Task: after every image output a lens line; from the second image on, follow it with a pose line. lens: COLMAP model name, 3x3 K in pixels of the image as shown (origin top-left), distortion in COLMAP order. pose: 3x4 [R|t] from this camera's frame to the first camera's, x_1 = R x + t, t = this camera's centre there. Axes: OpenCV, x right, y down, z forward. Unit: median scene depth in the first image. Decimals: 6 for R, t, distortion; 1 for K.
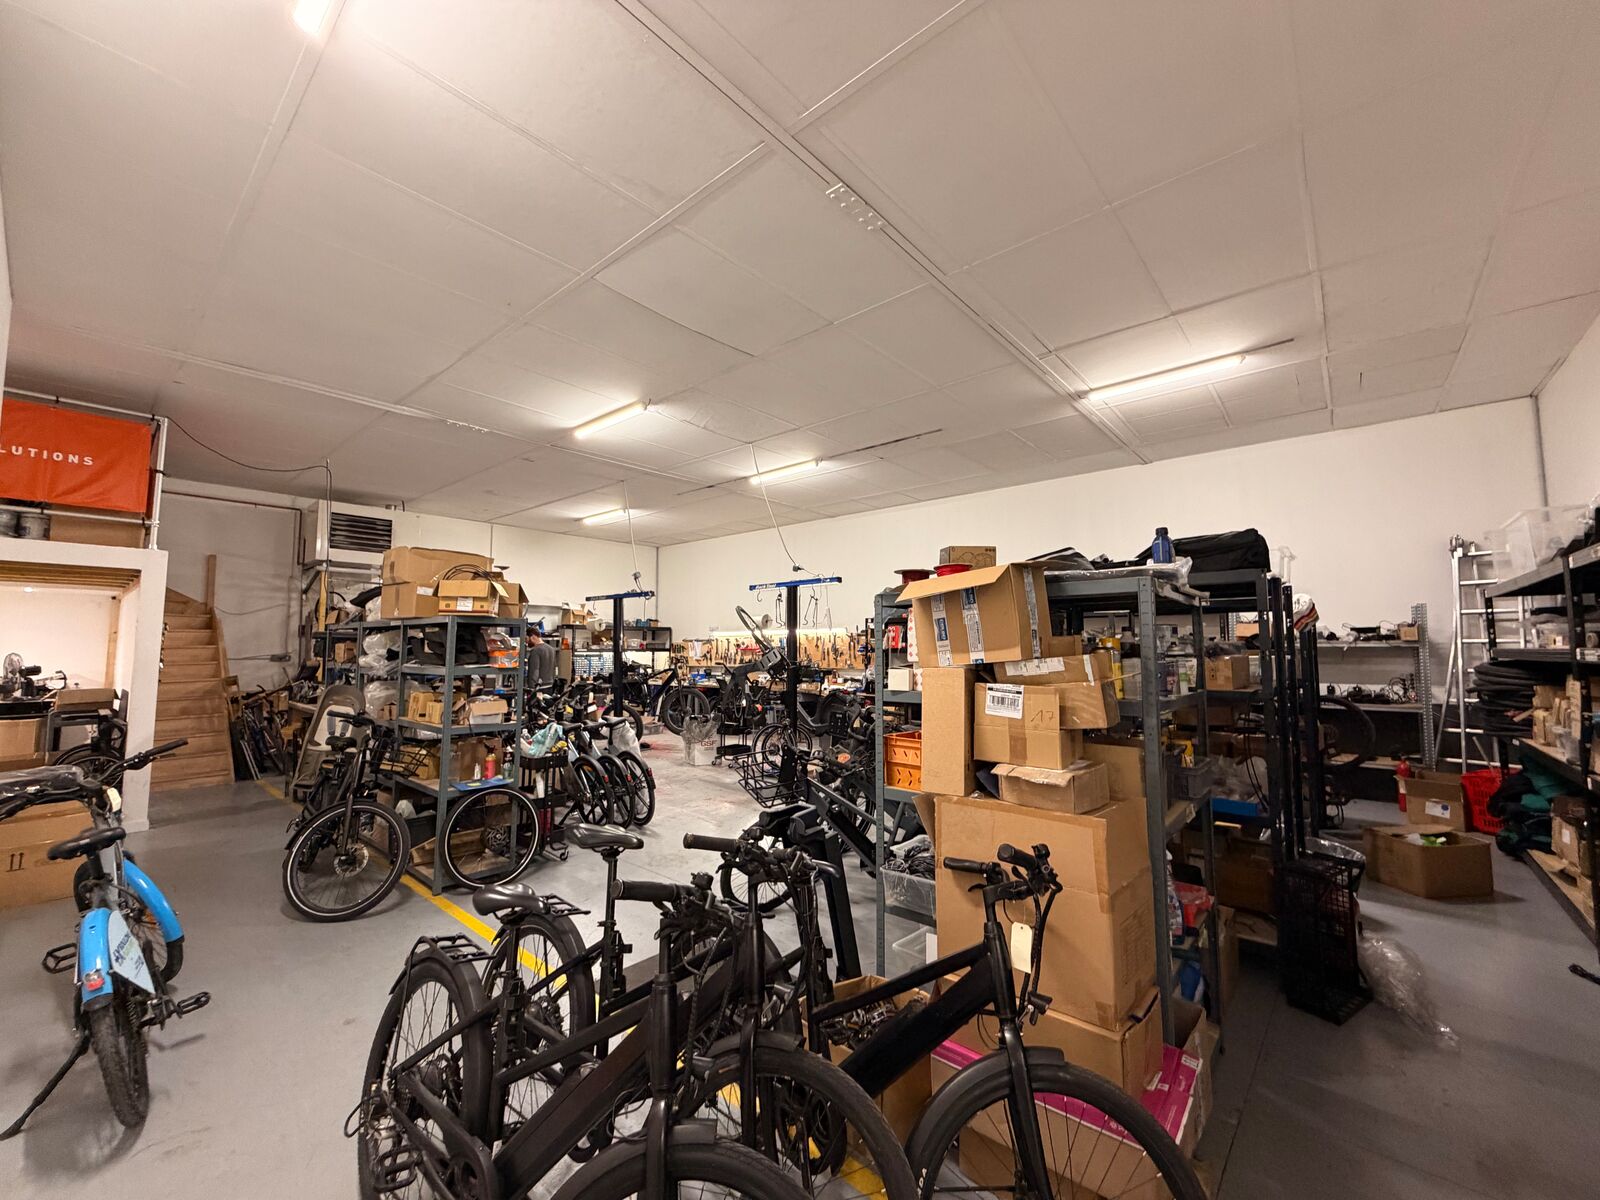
lens RADIAL K [[638.5, 0, 793.5], [0, 638.5, 599.5], [0, 0, 1]] dist [0.000203, 0.000289]
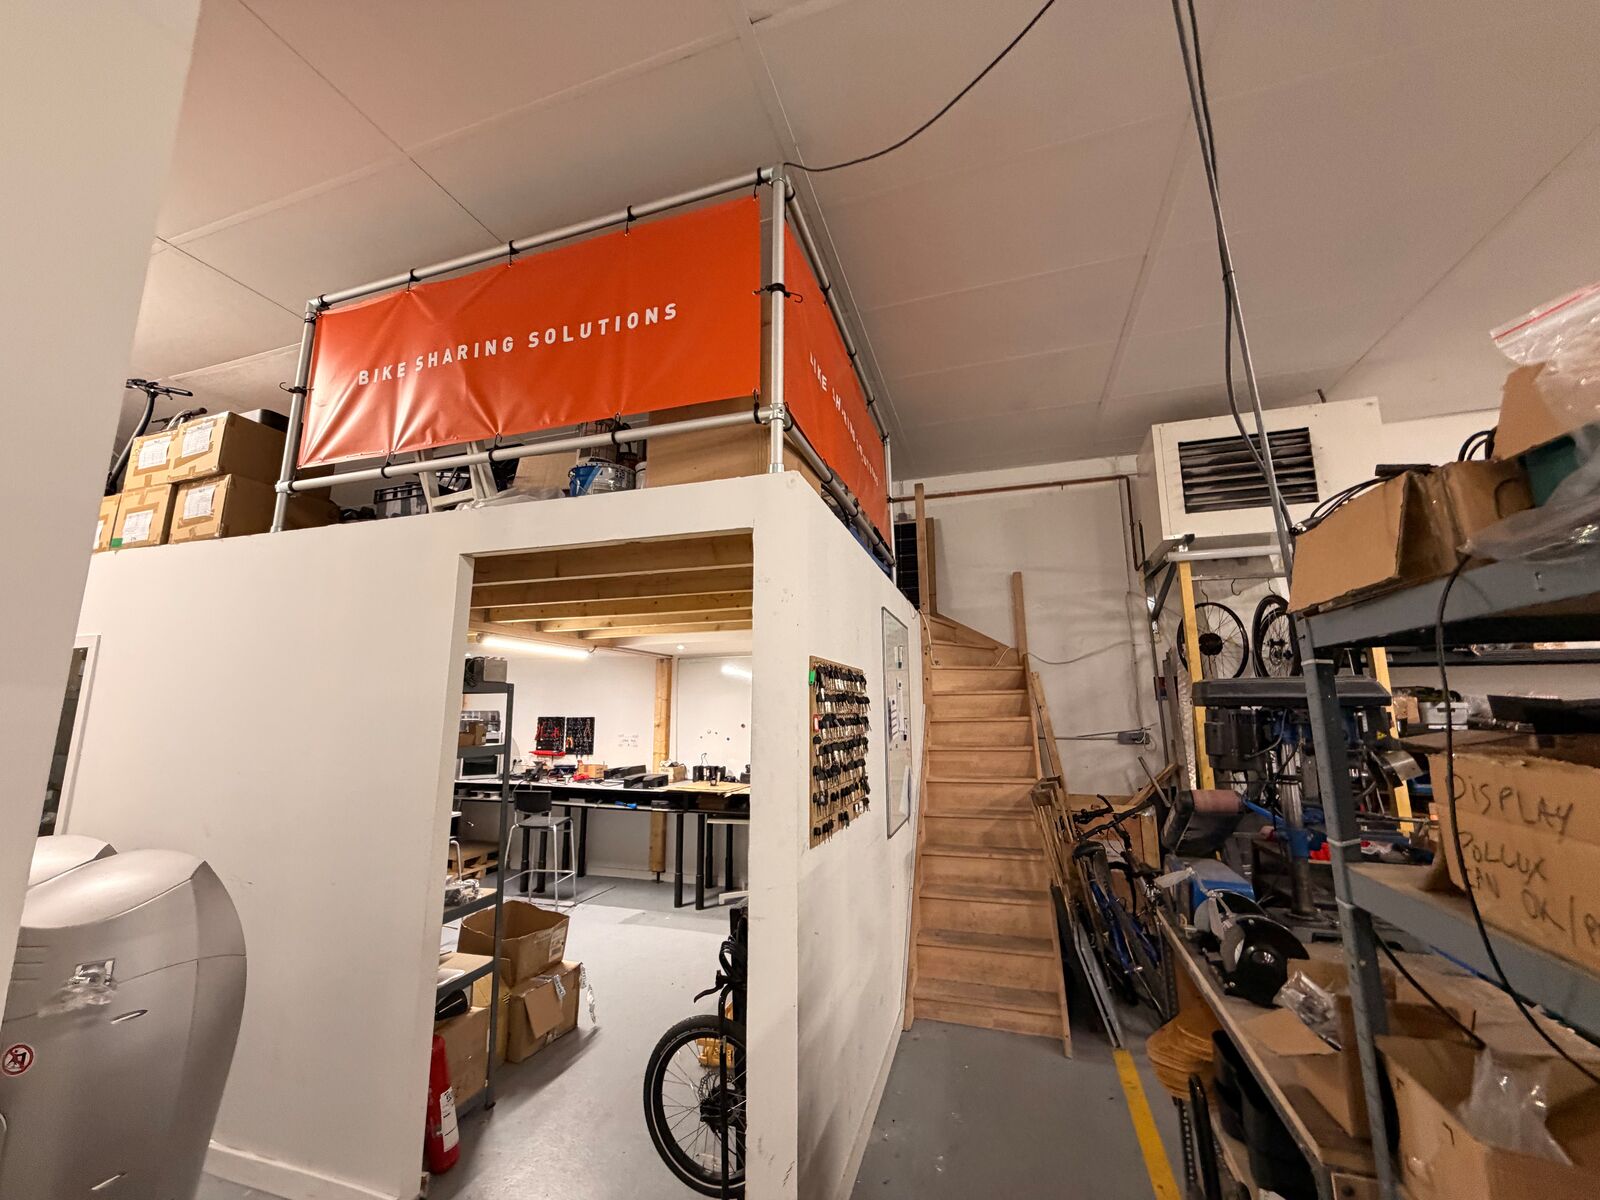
lens RADIAL K [[638.5, 0, 793.5], [0, 638.5, 599.5], [0, 0, 1]] dist [0.000203, 0.000289]
pose [[0.388487, -0.155170, -0.908295, -0.651178], [0.069855, 0.987842, -0.138882, 0.047270], [0.918802, -0.009494, 0.394603, 0.842754]]
